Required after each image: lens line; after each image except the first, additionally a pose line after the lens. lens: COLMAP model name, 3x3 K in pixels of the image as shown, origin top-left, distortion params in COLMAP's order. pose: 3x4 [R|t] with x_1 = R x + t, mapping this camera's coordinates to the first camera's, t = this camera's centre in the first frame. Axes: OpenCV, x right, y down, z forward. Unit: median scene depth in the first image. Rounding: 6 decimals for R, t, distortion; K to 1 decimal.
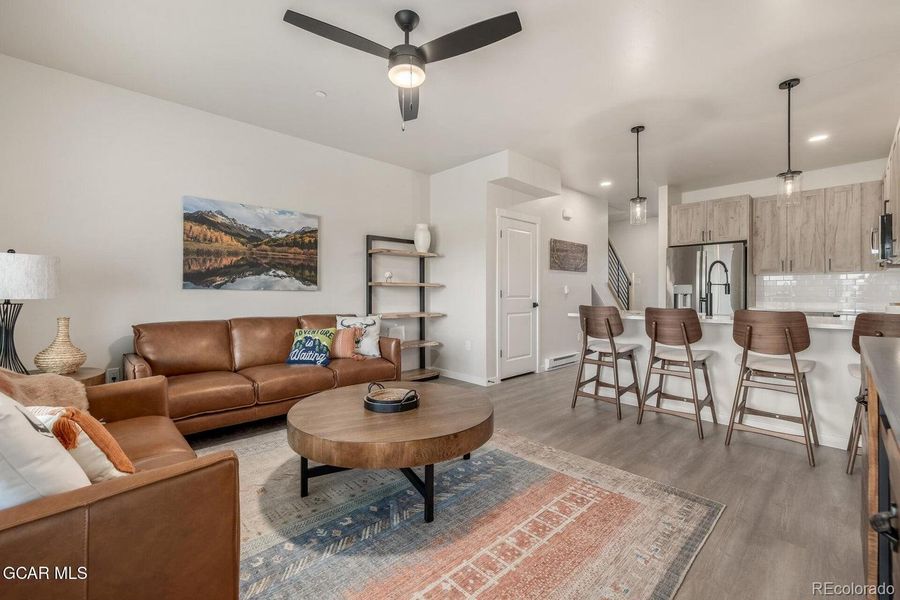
lens RADIAL K [[379.4, 0, 446.7], [0, 379.4, 293.4], [0, 0, 1]] dist [0.002912, 0.000457]
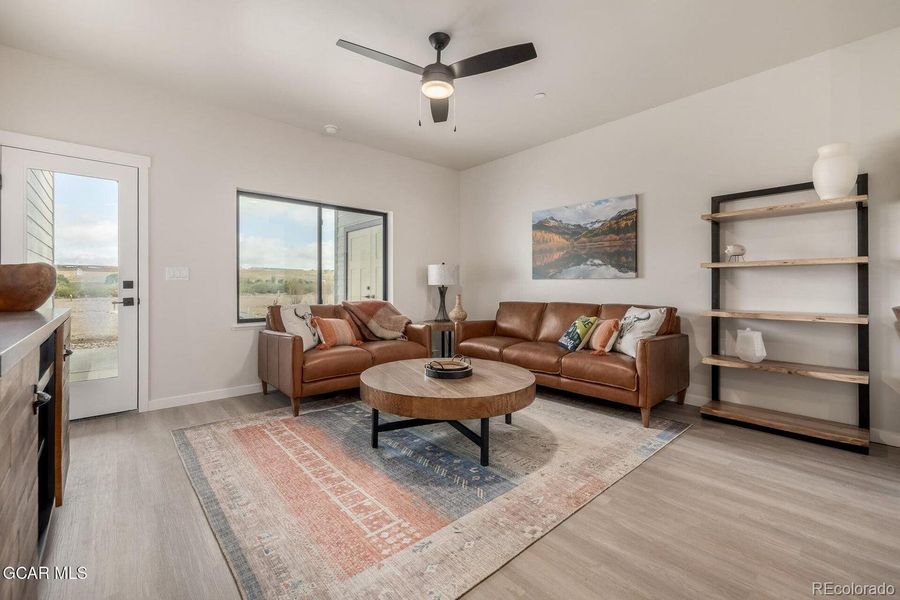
lens RADIAL K [[380.1, 0, 441.6], [0, 380.1, 288.9], [0, 0, 1]] dist [0.000800, 0.000129]
pose [[-0.039283, 0.001241, -0.999227, 0.595010], [-0.002125, 0.999997, 0.001326, 0.018996], [0.999226, 0.002176, -0.039280, 0.599397]]
